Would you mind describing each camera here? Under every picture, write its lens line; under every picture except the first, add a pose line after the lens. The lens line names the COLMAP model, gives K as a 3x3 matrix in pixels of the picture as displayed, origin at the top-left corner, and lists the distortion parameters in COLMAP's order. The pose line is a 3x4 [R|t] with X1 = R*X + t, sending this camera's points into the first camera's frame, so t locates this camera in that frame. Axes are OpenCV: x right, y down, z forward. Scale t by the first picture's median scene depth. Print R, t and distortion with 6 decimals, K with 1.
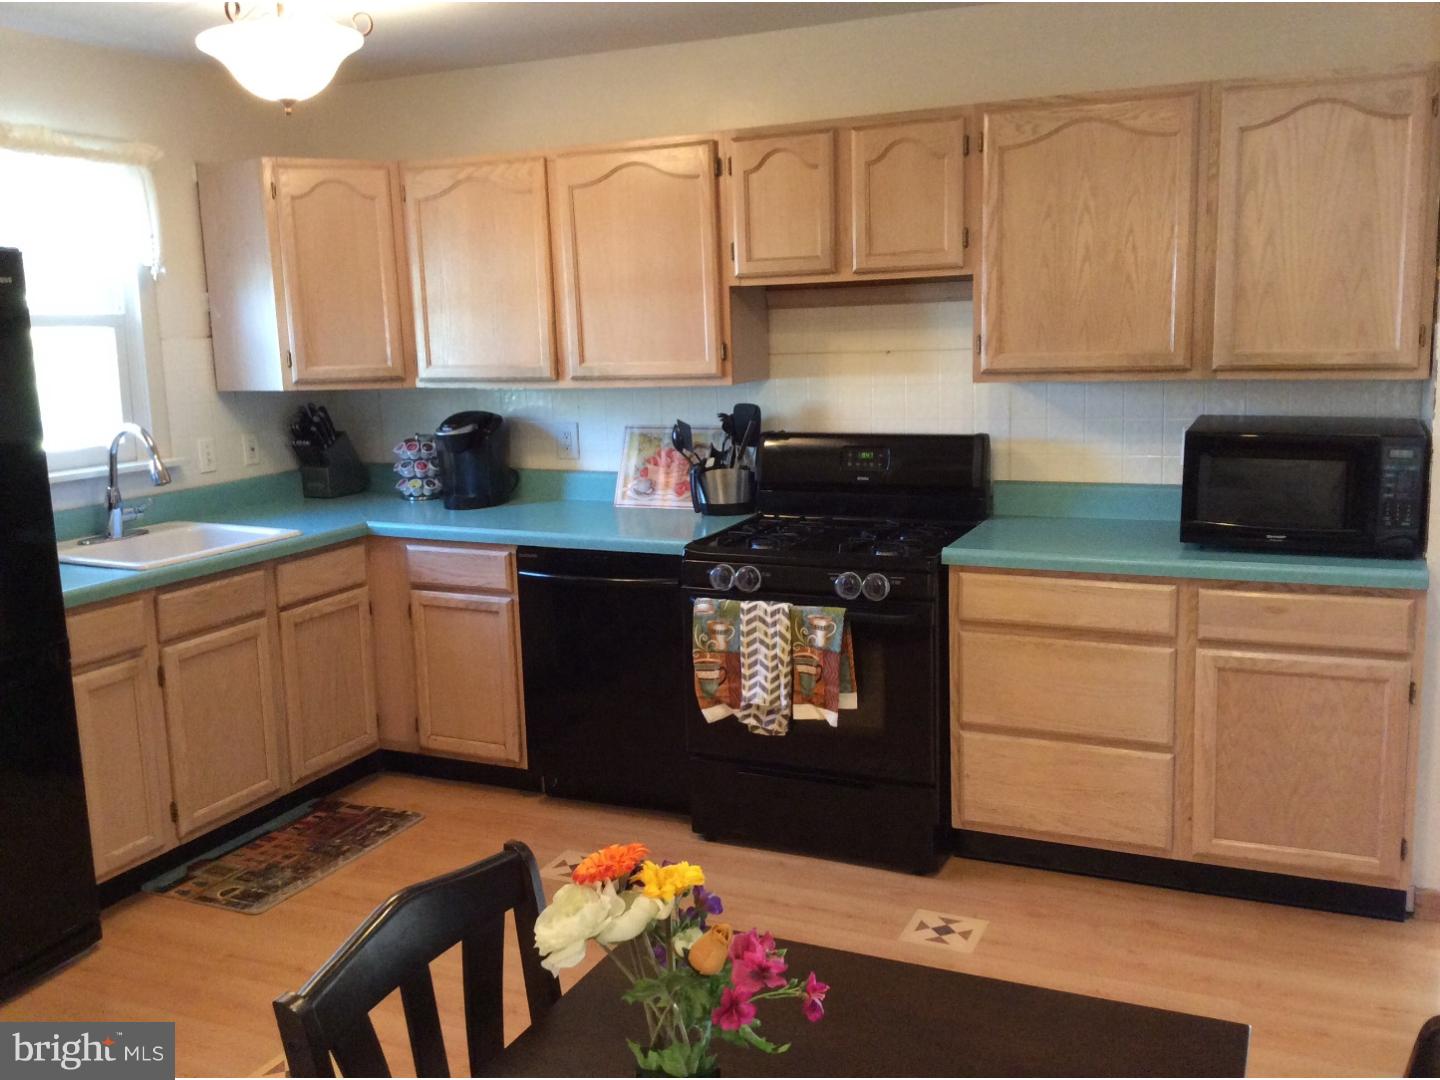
lens RADIAL K [[1311.6, 0, 725.2], [0, 1311.6, 534.0], [0, 0, 1]] dist [0.123376, -0.274373]
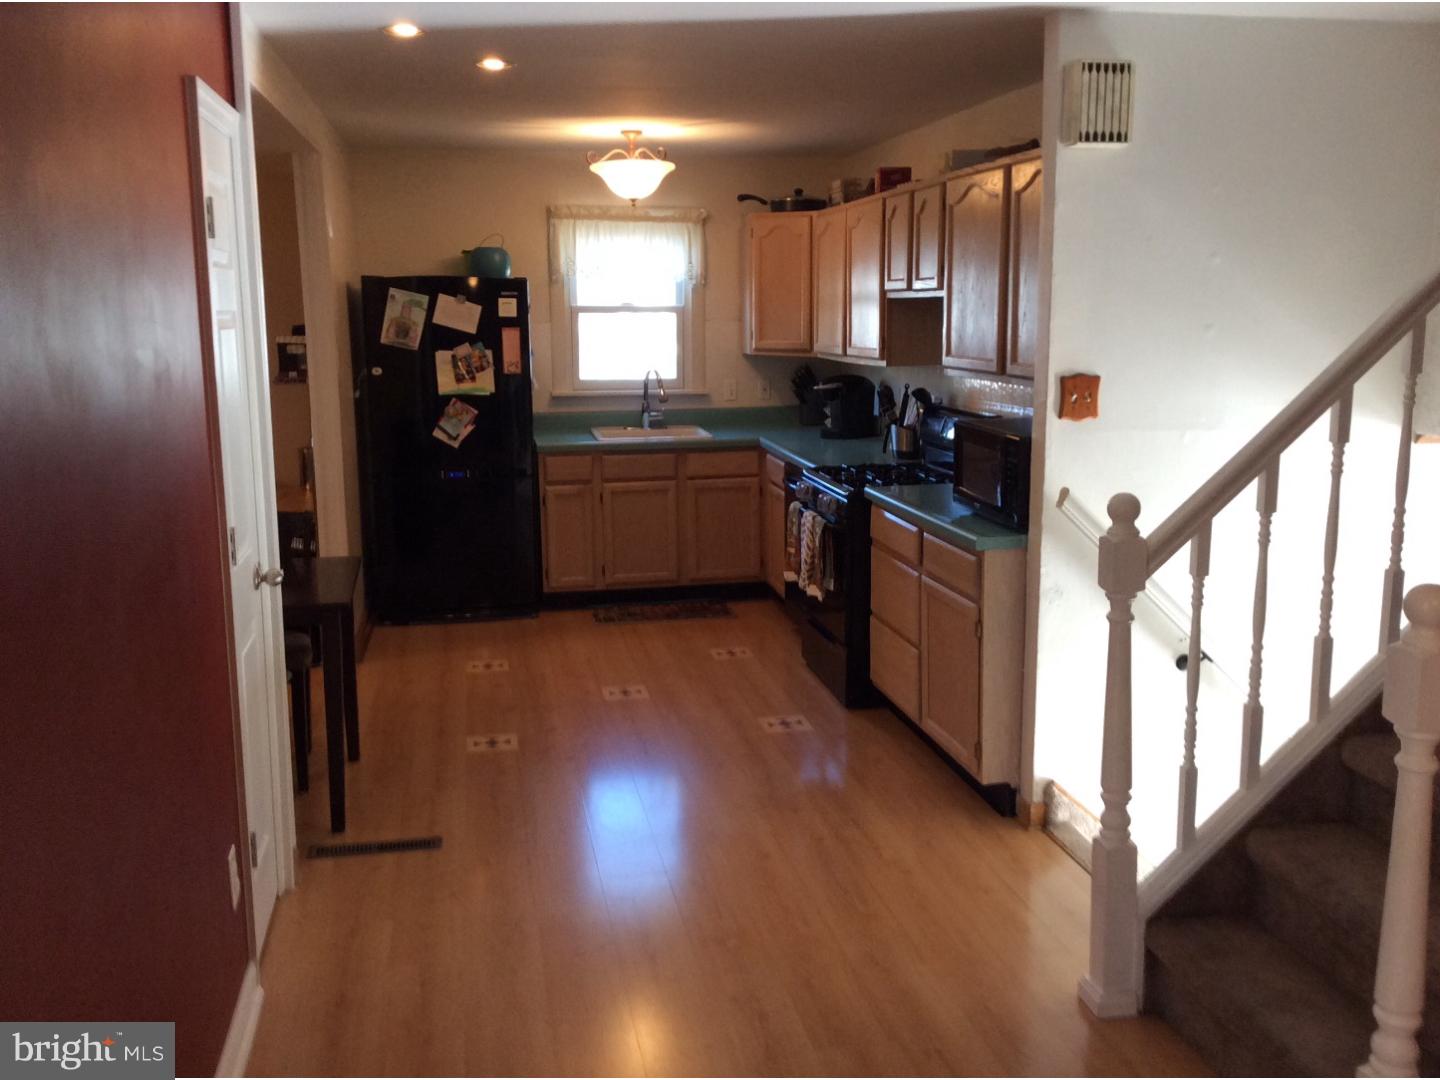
lens RADIAL K [[1331.3, 0, 720.1], [0, 1331.3, 528.4], [0, 0, 1]] dist [0.127232, -0.281730]
pose [[0.573252, 0.162833, -0.803037, 1.150550], [-0.142075, 0.984963, 0.098301, -0.059472], [0.806968, 0.057740, 0.587766, 0.005464]]
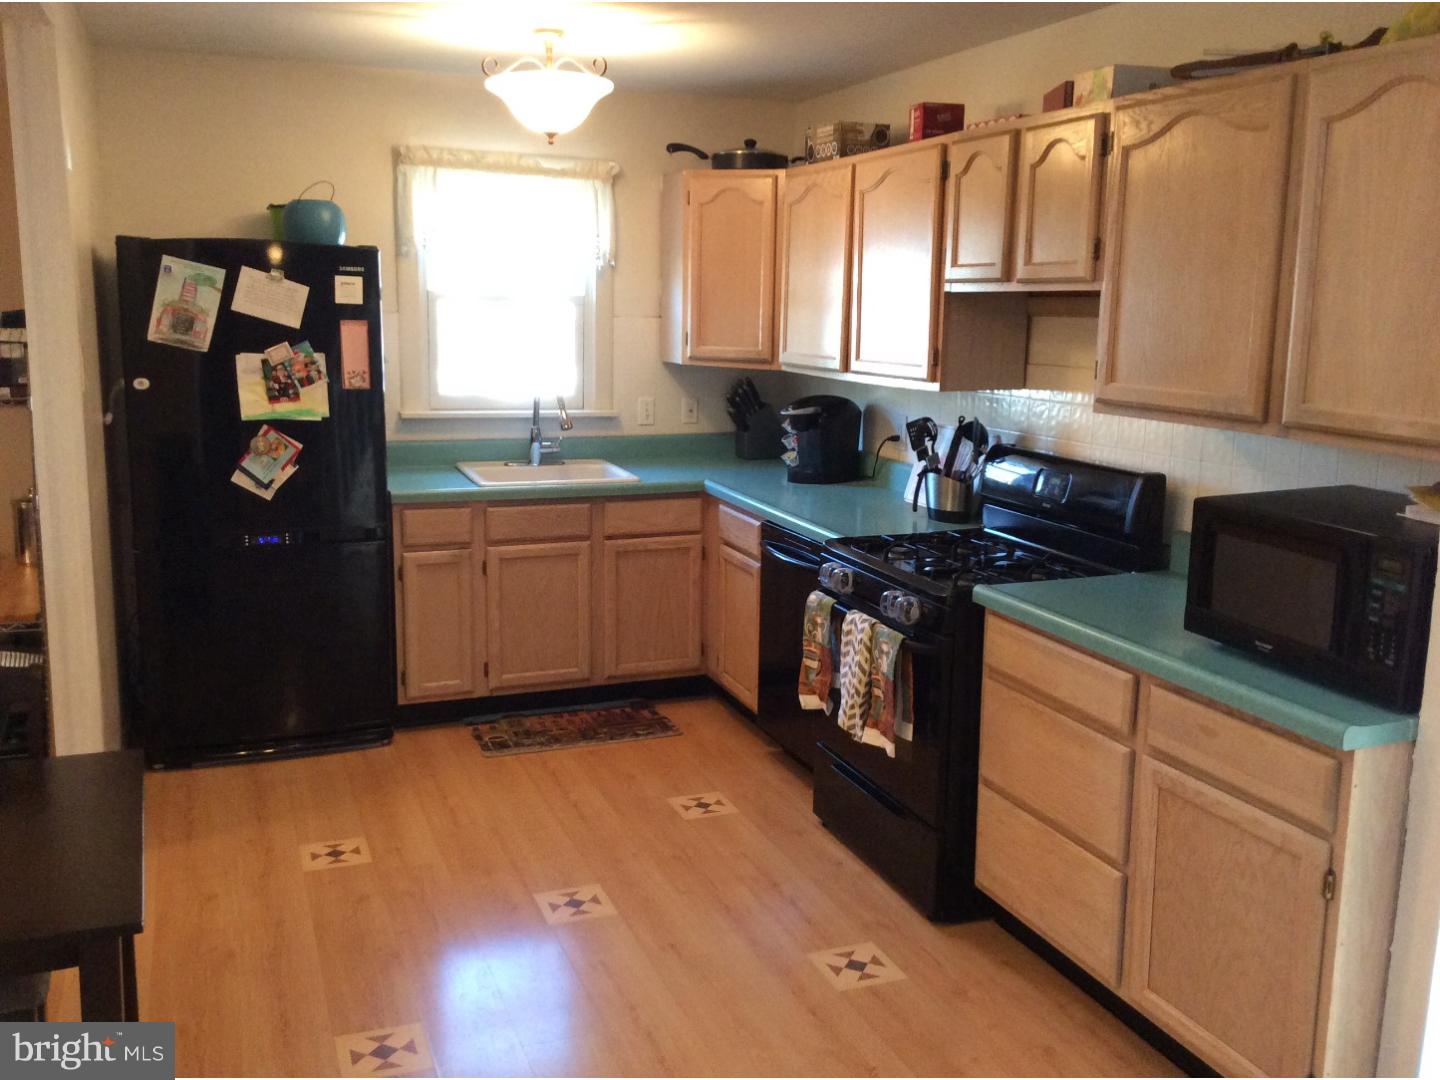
lens RADIAL K [[1311.6, 0, 725.2], [0, 1311.6, 534.0], [0, 0, 1]] dist [0.123376, -0.274373]
pose [[0.715773, 0.166209, -0.678266, 0.604217], [-0.152164, 0.985046, 0.080806, -0.066079], [0.681554, 0.045369, 0.730360, 0.179016]]
